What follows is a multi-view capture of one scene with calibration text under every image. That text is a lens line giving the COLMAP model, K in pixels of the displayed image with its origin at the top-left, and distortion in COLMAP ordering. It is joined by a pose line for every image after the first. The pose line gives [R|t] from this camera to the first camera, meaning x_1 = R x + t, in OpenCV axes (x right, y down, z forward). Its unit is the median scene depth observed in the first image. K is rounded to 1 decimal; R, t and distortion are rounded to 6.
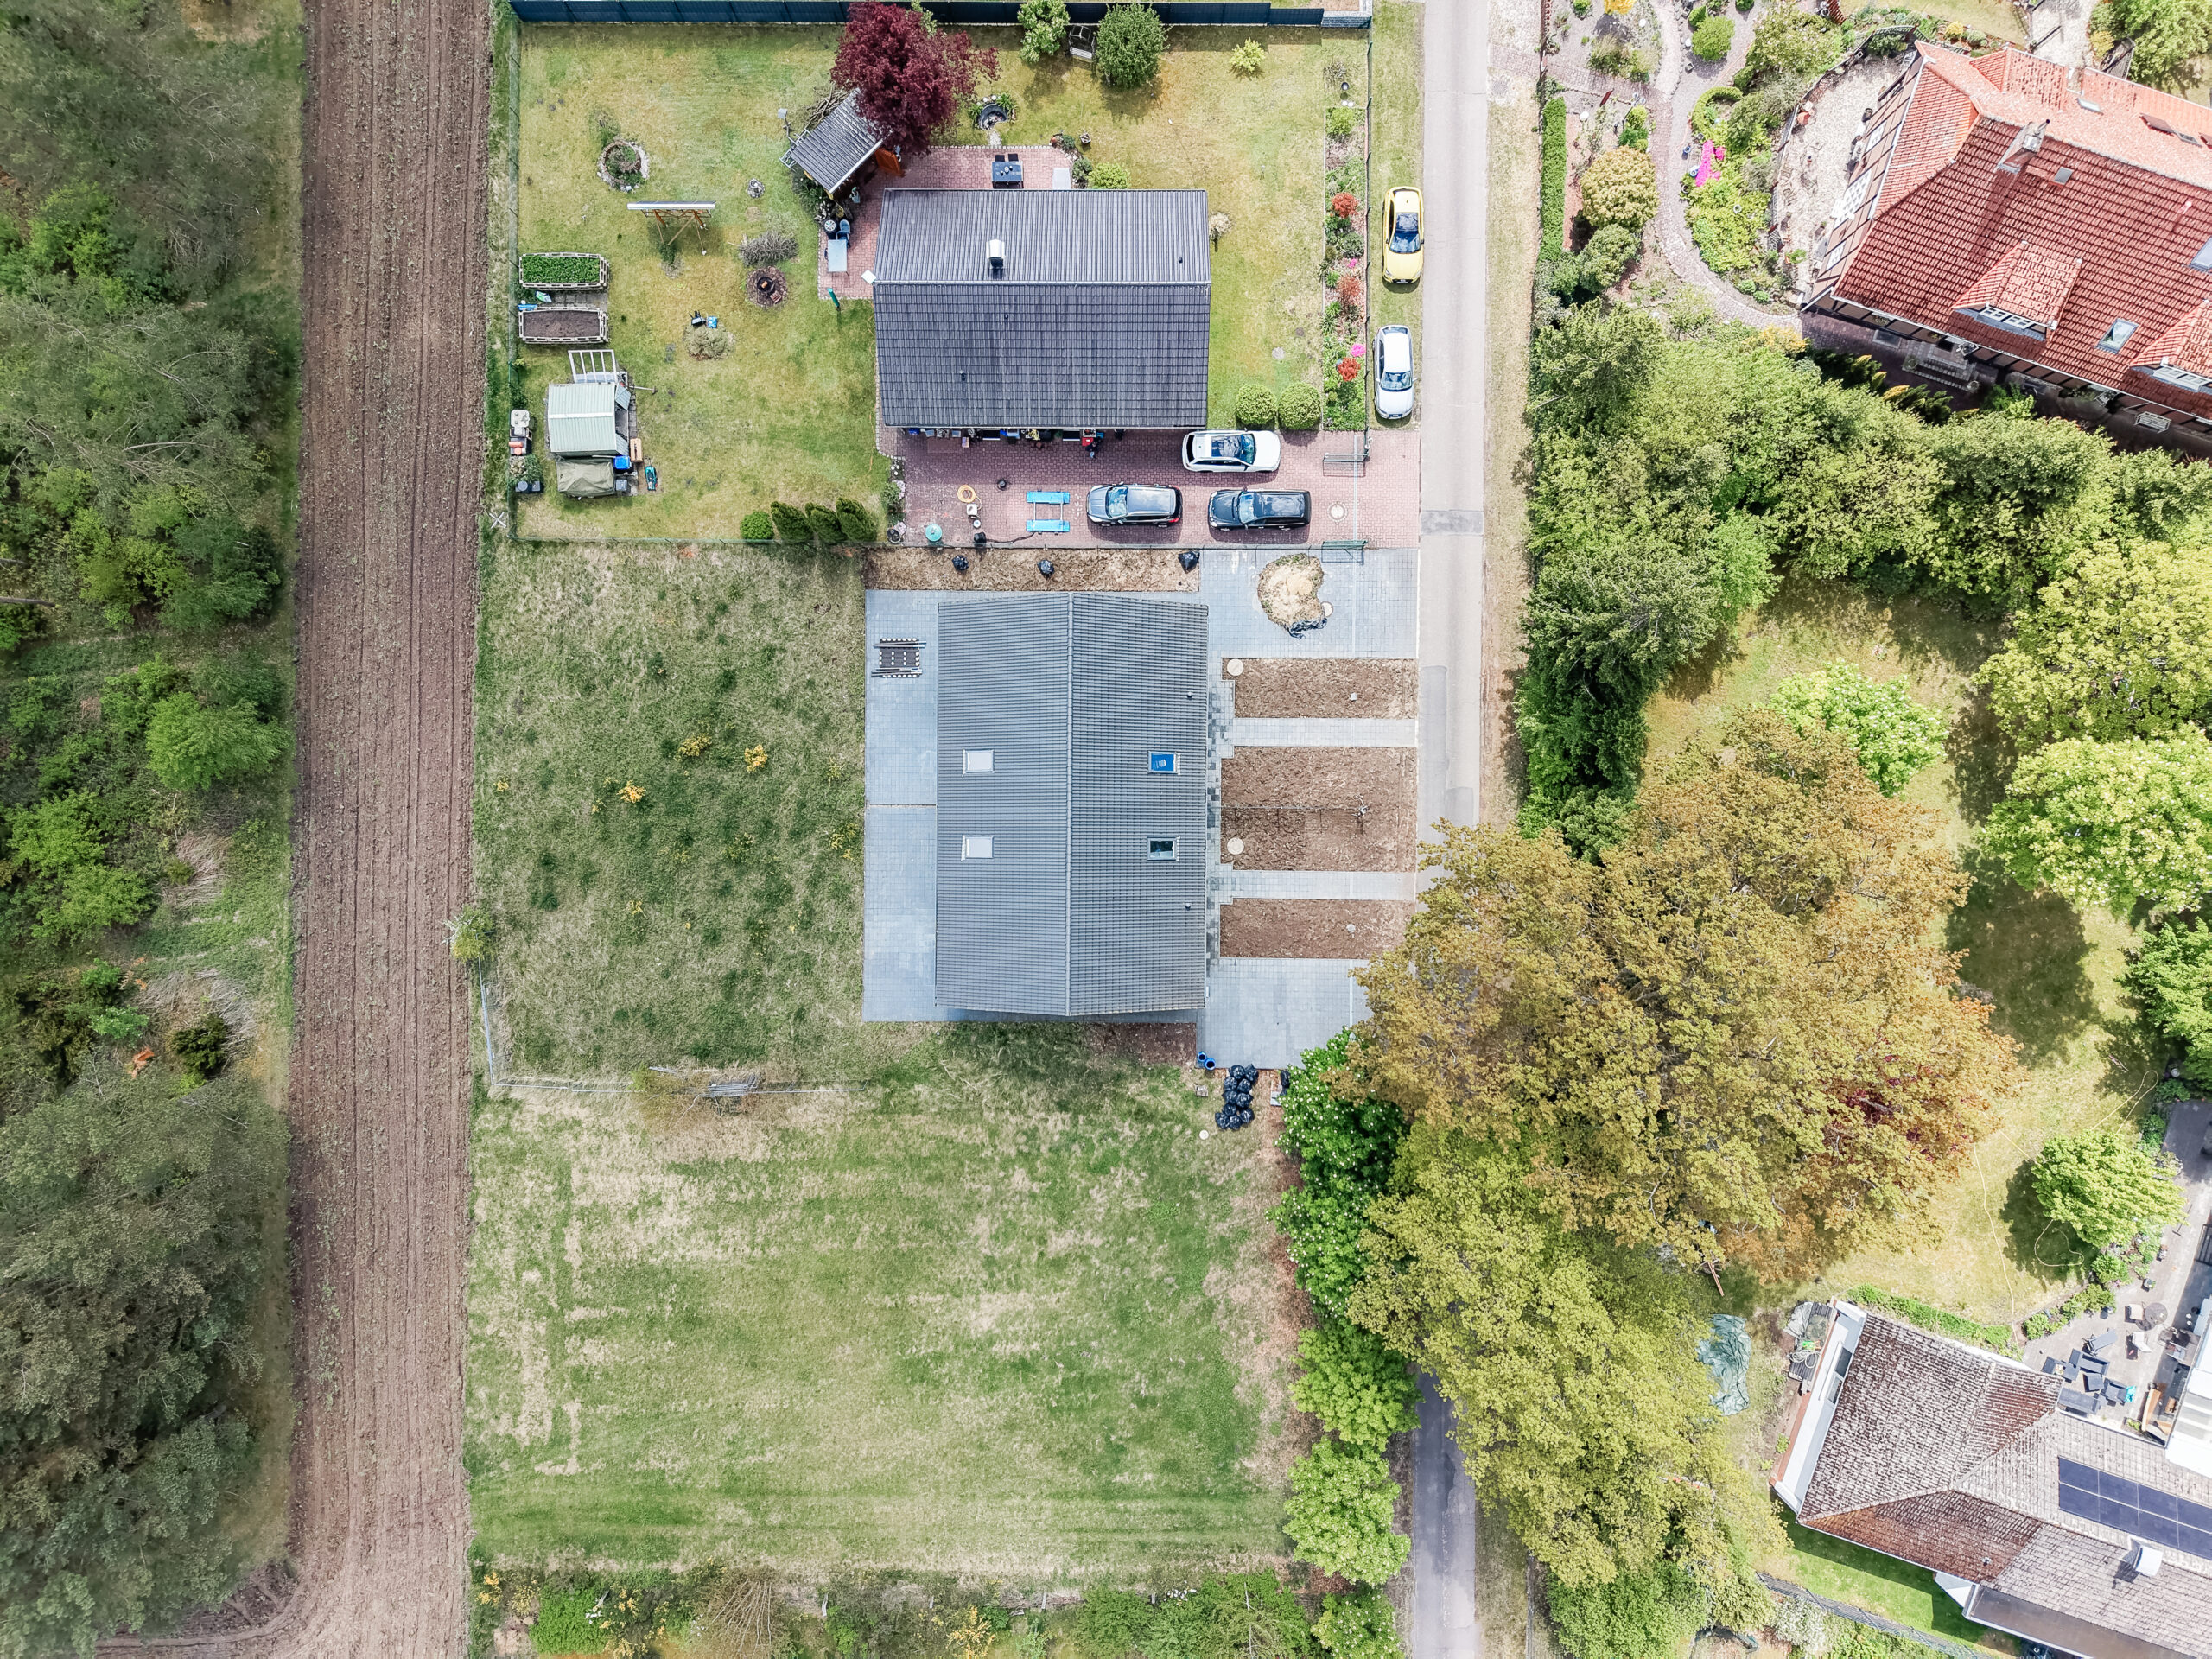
lens RADIAL K [[1490.3, 0, 1106.0], [0, 1490.3, 829.5], [0, 0, 1]] dist [-0.005327, -0.000265]
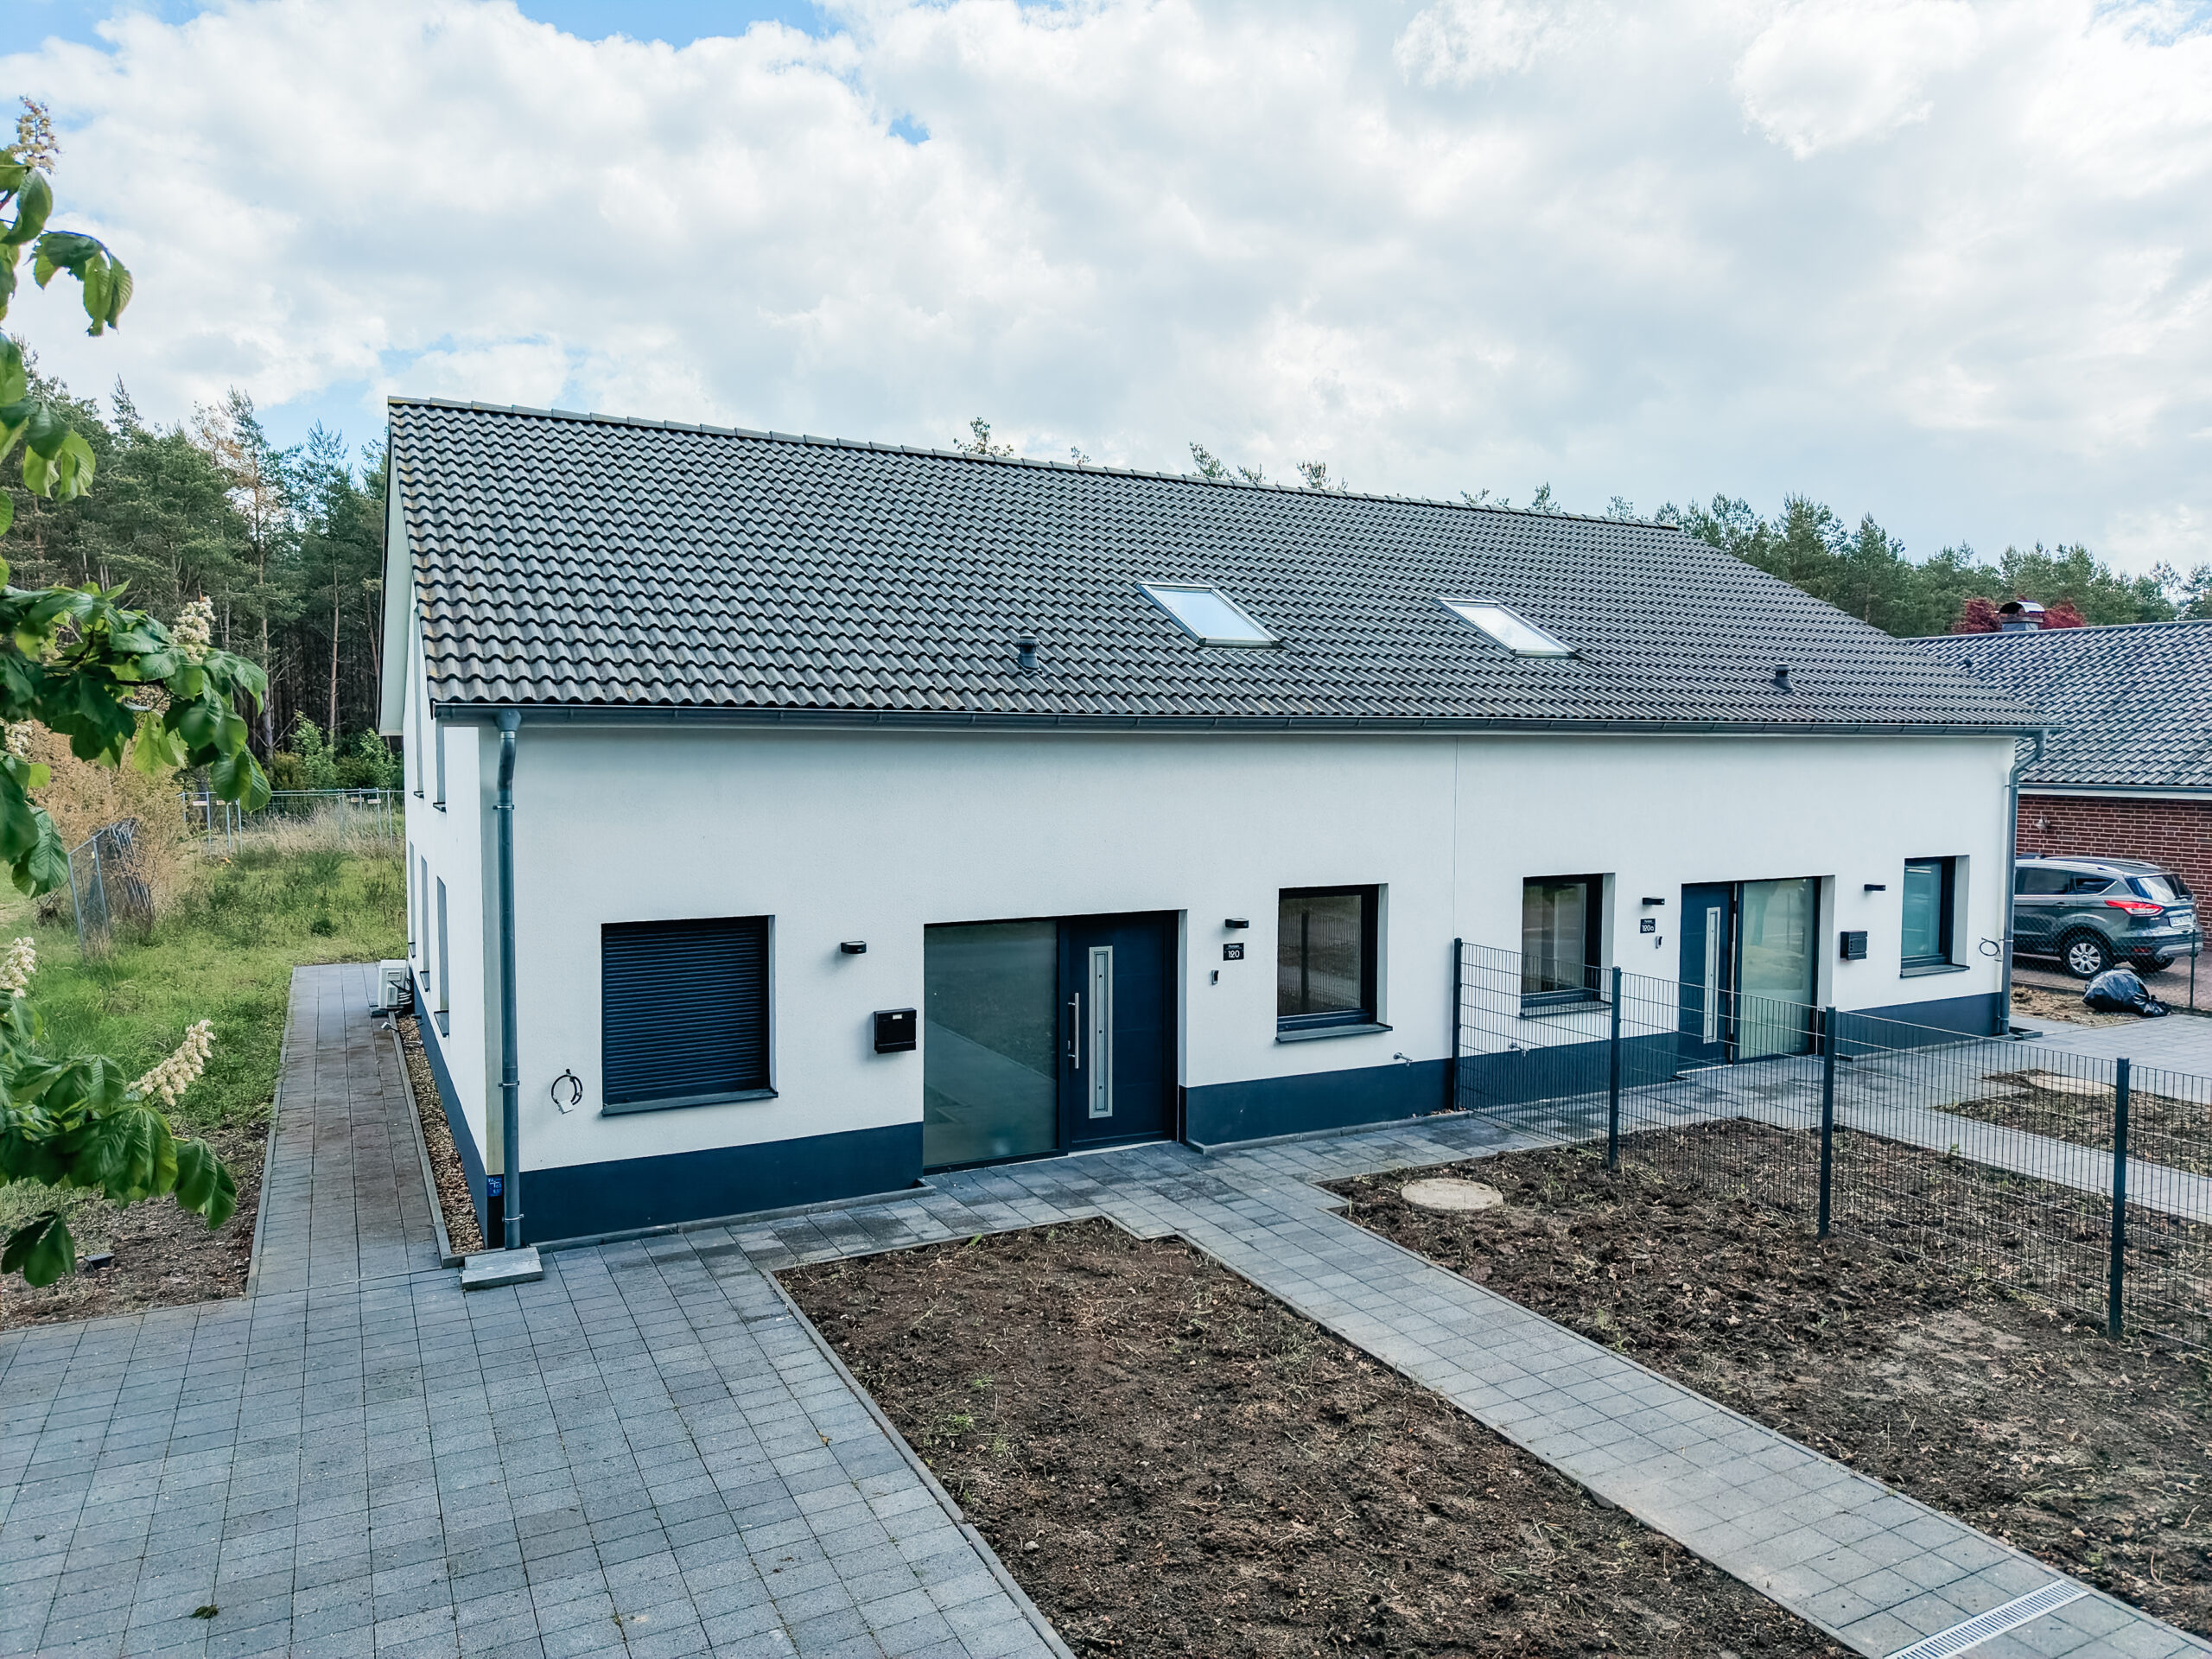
lens RADIAL K [[1490.3, 0, 1106.0], [0, 1490.3, 829.5], [0, 0, 1]] dist [-0.005327, -0.000265]
pose [[0.464275, 0.034845, -0.885005, 0.217276], [-0.885522, 0.037780, -0.463059, 0.123174], [0.017300, 0.998678, 0.048396, 0.954791]]
